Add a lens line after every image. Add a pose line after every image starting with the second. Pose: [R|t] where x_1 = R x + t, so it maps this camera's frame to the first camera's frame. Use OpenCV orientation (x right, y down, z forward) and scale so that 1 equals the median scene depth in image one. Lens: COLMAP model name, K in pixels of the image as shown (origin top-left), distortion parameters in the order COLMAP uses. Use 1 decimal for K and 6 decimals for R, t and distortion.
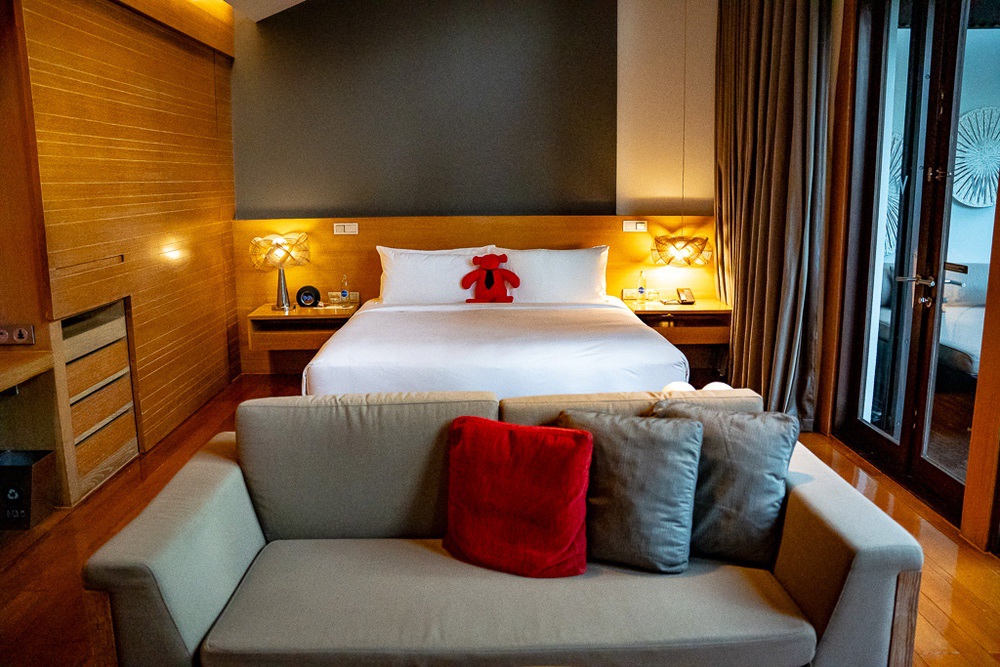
lens RADIAL K [[800.6, 0, 500.7], [0, 800.6, 332.3], [0, 0, 1]] dist [-0.131661, 0.105111]
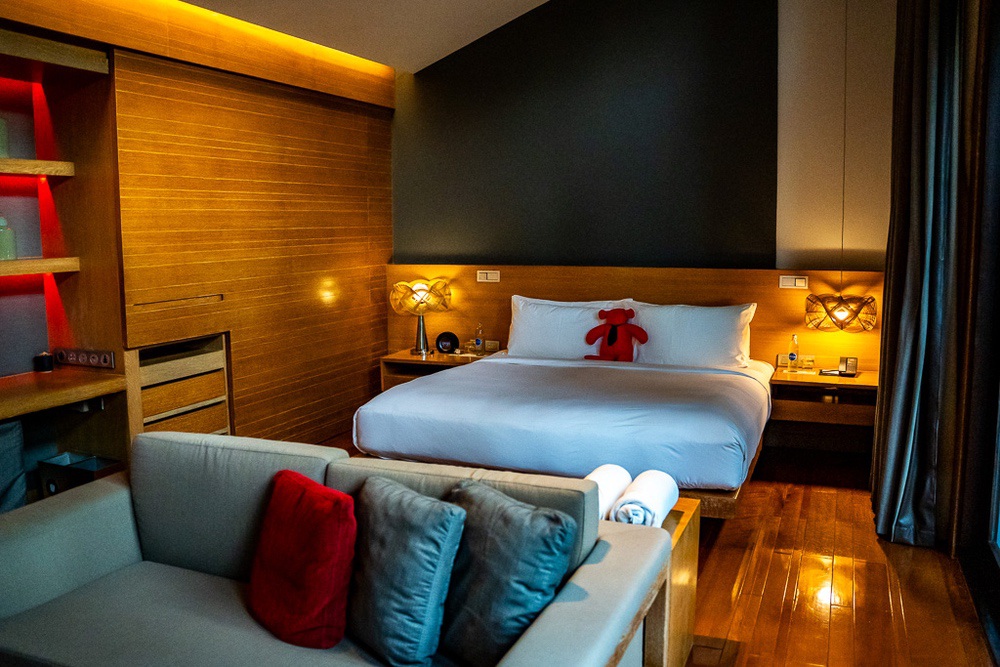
lens RADIAL K [[841.7, 0, 501.8], [0, 841.7, 330.9], [0, 0, 1]] dist [-0.146492, 0.003022]
pose [[0.914165, 0.049879, -0.402261, 0.259132], [-0.074485, 0.996172, -0.045749, -0.017348], [0.398439, 0.071785, 0.914381, 0.063533]]
